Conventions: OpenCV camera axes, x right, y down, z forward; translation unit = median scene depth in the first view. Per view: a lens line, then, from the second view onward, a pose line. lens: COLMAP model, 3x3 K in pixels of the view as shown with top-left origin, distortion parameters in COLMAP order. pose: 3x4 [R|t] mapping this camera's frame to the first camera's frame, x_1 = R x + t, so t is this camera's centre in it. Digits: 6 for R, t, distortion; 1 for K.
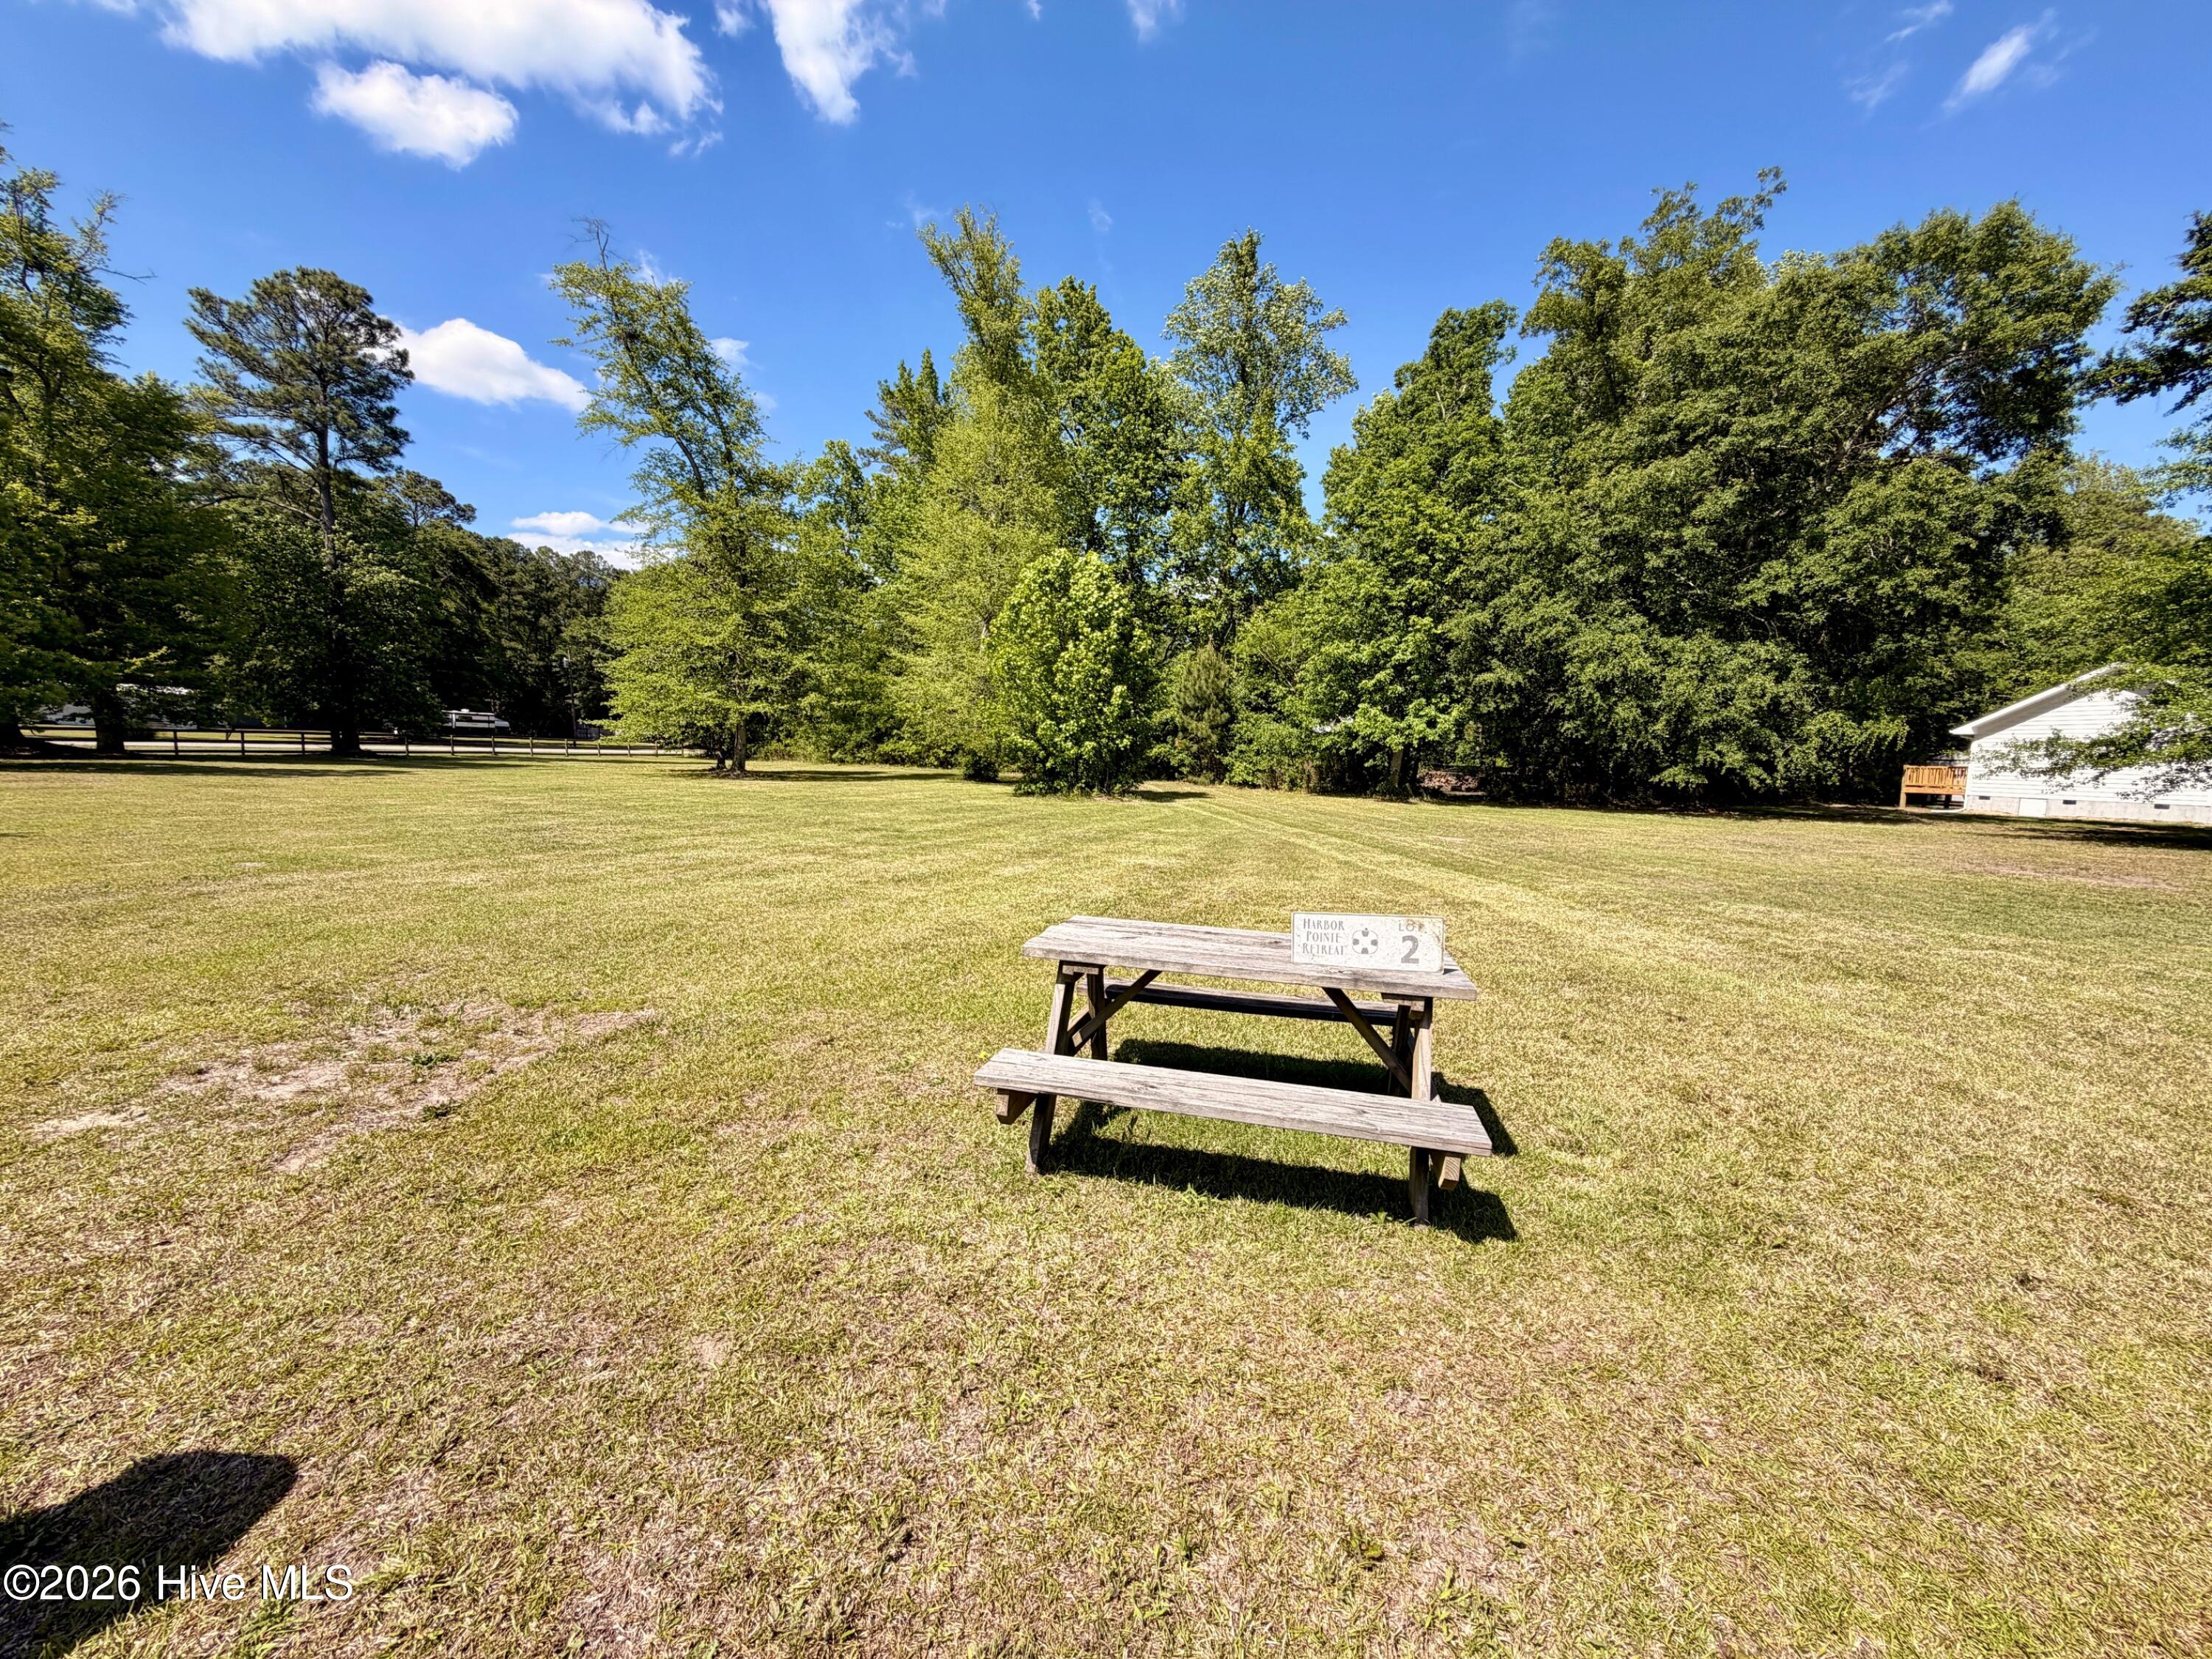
lens RADIAL K [[905.1, 0, 1103.0], [0, 905.1, 823.2], [0, 0, 1]] dist [-0.002789, -0.000203]
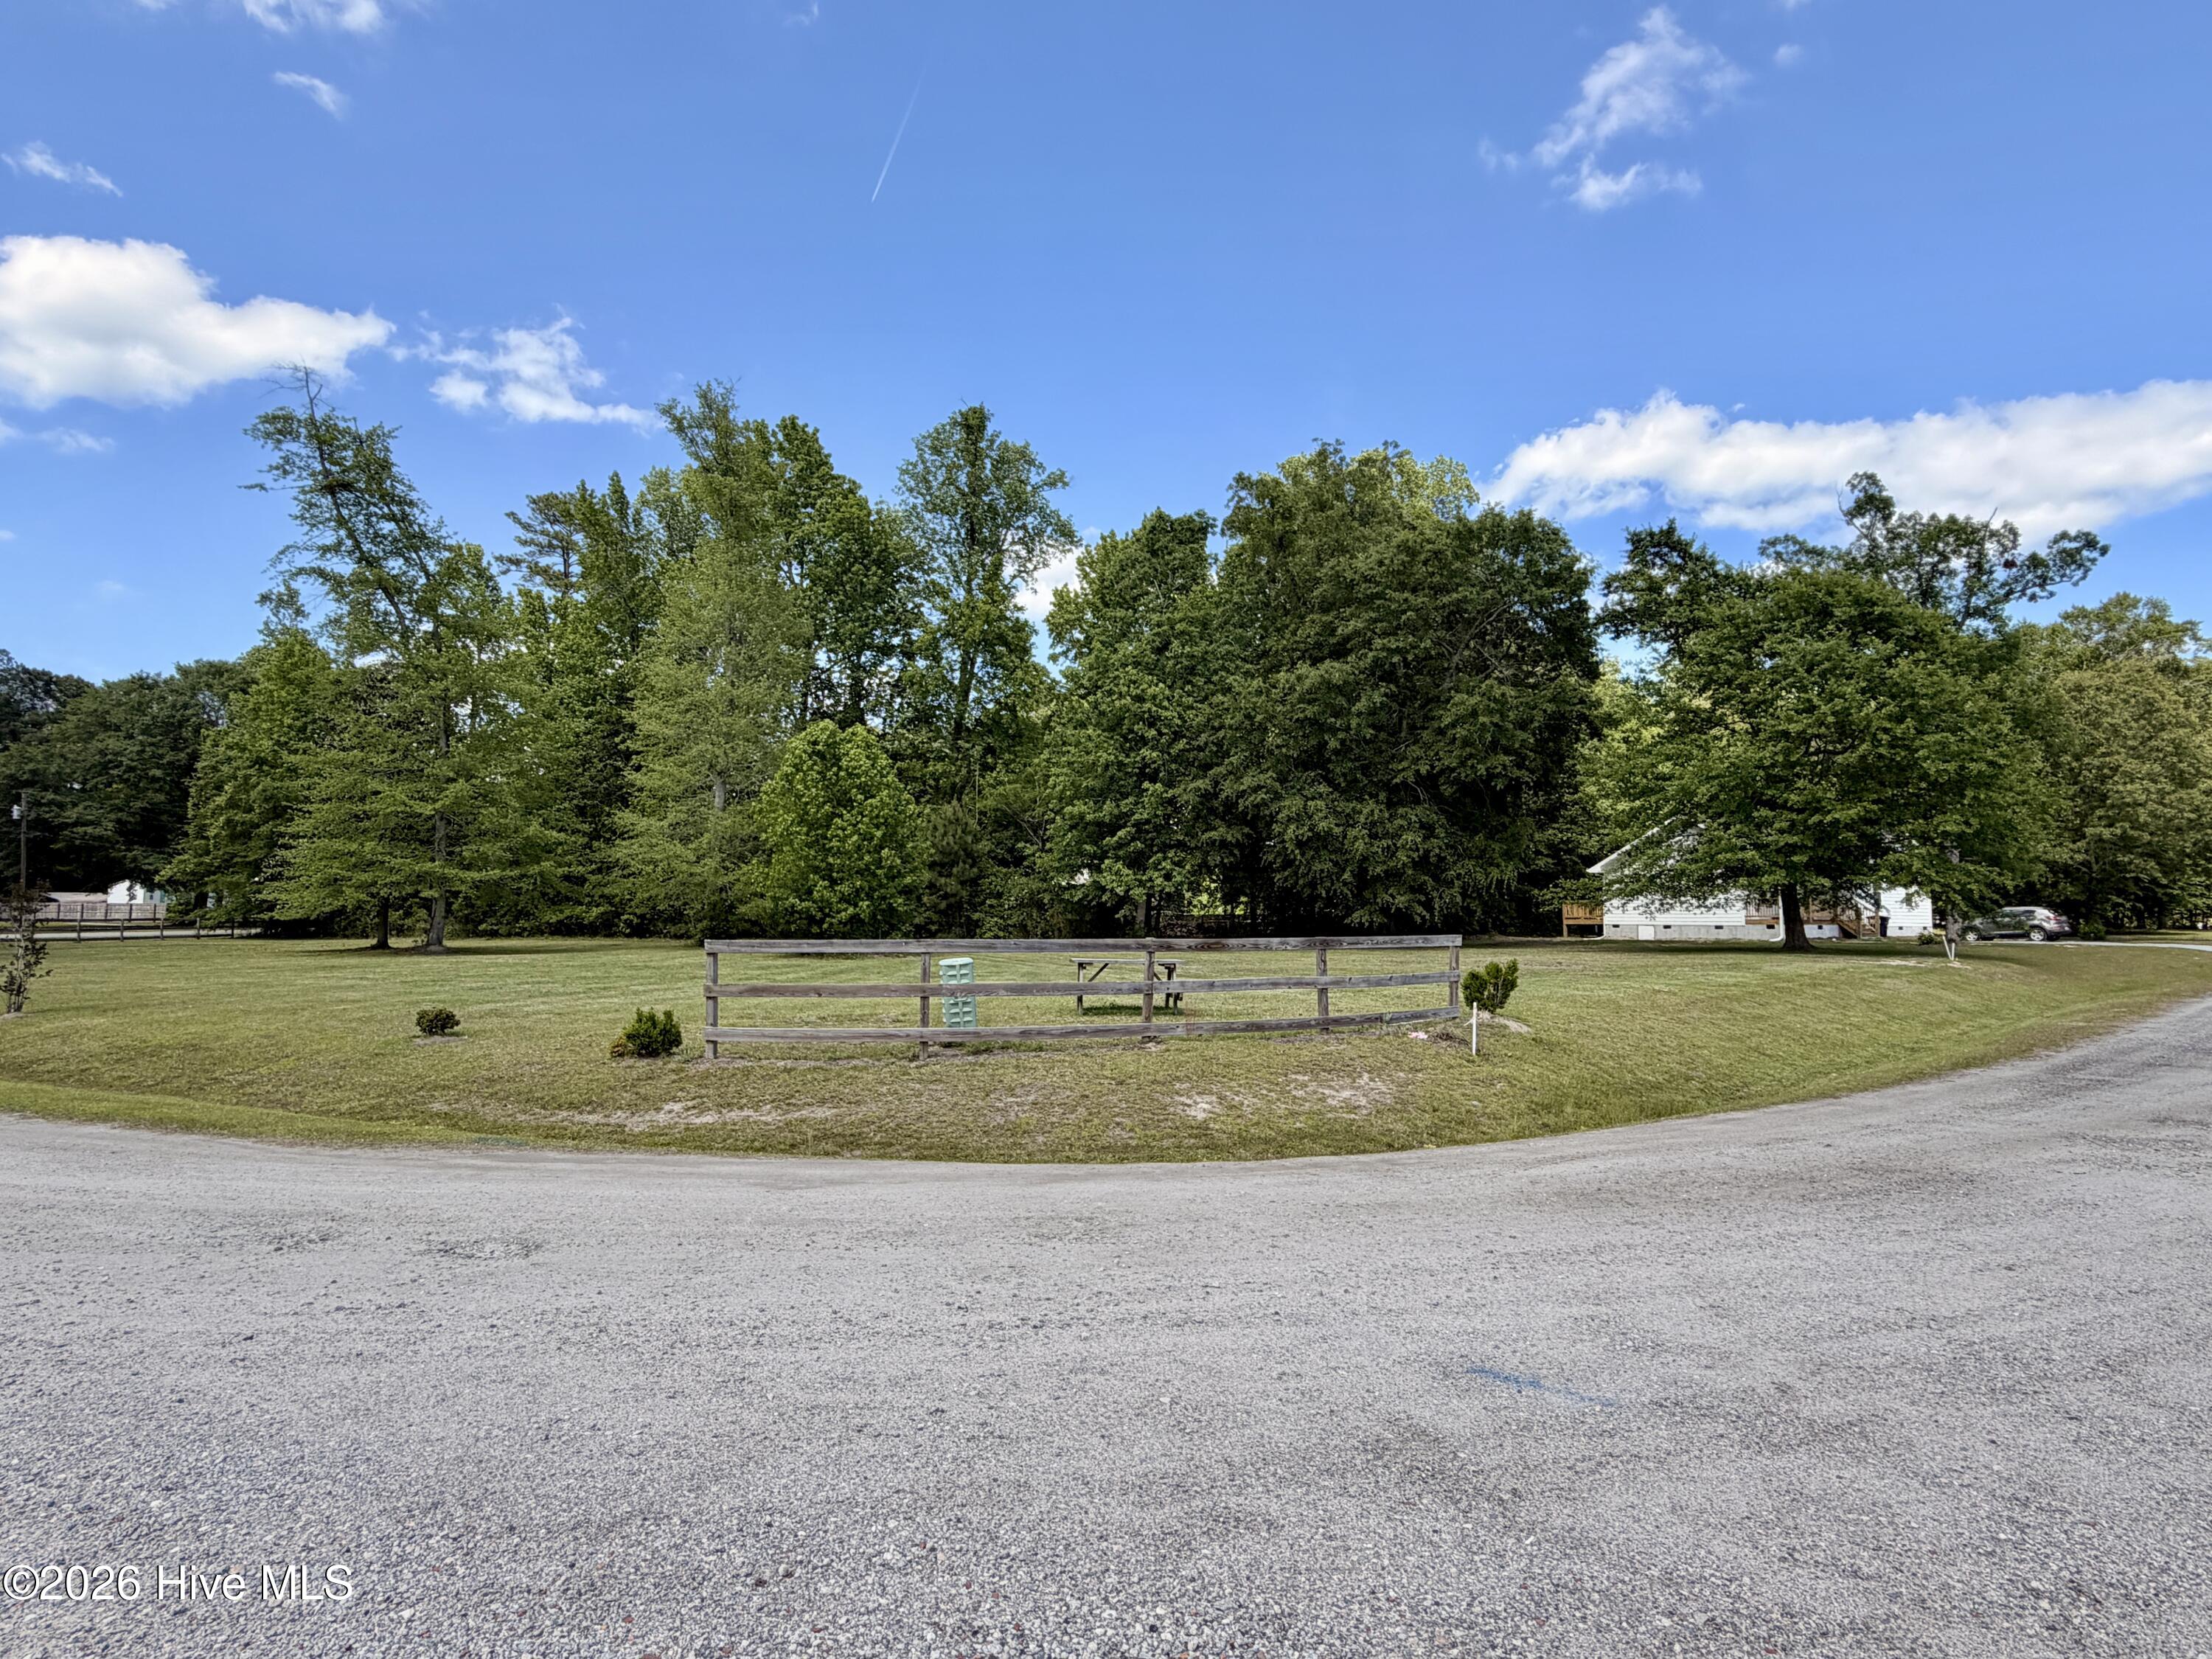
lens RADIAL K [[1166.6, 0, 1106.0], [0, 1166.6, 829.5], [0, 0, 1]] dist [-0.000440, 0.000045]
pose [[0.957718, -0.012334, 0.287444, -0.116581], [0.053687, 0.989194, -0.136431, 0.023537], [-0.282655, 0.146094, 0.948031, -0.331887]]
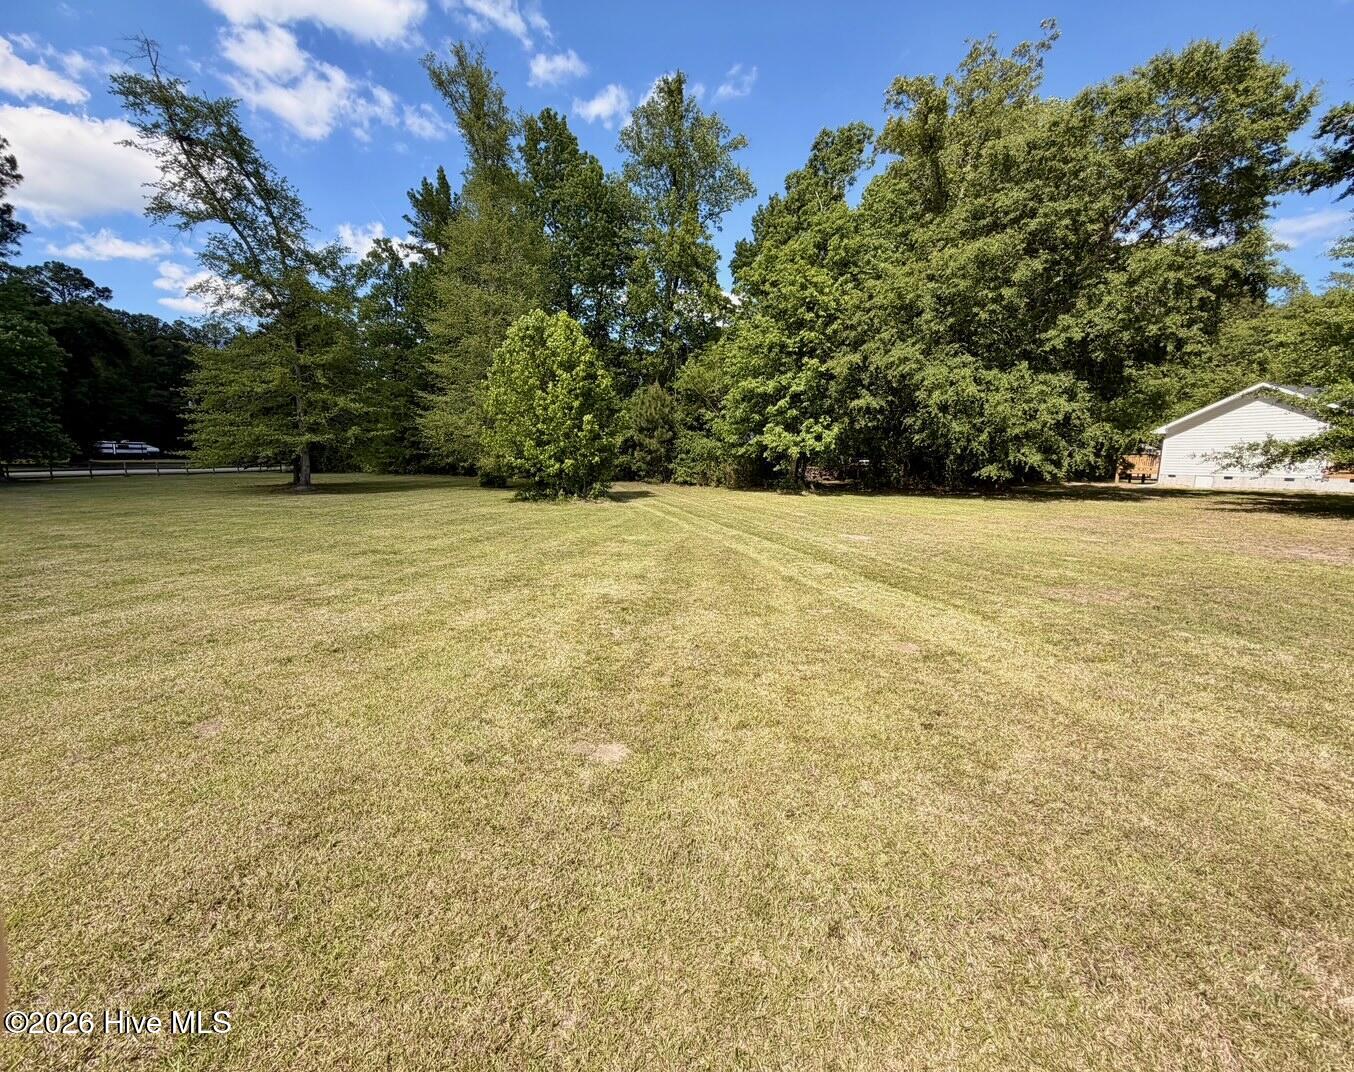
lens RADIAL K [[586.9, 0, 640.9], [0, 586.9, 538.8], [0, 0, 1]] dist [-0.001545, -0.000069]
pose [[0.995697, -0.040556, 0.083327, 0.011644], [0.035153, 0.997245, 0.065316, -0.022932], [-0.085747, -0.062106, 0.994379, 0.117880]]
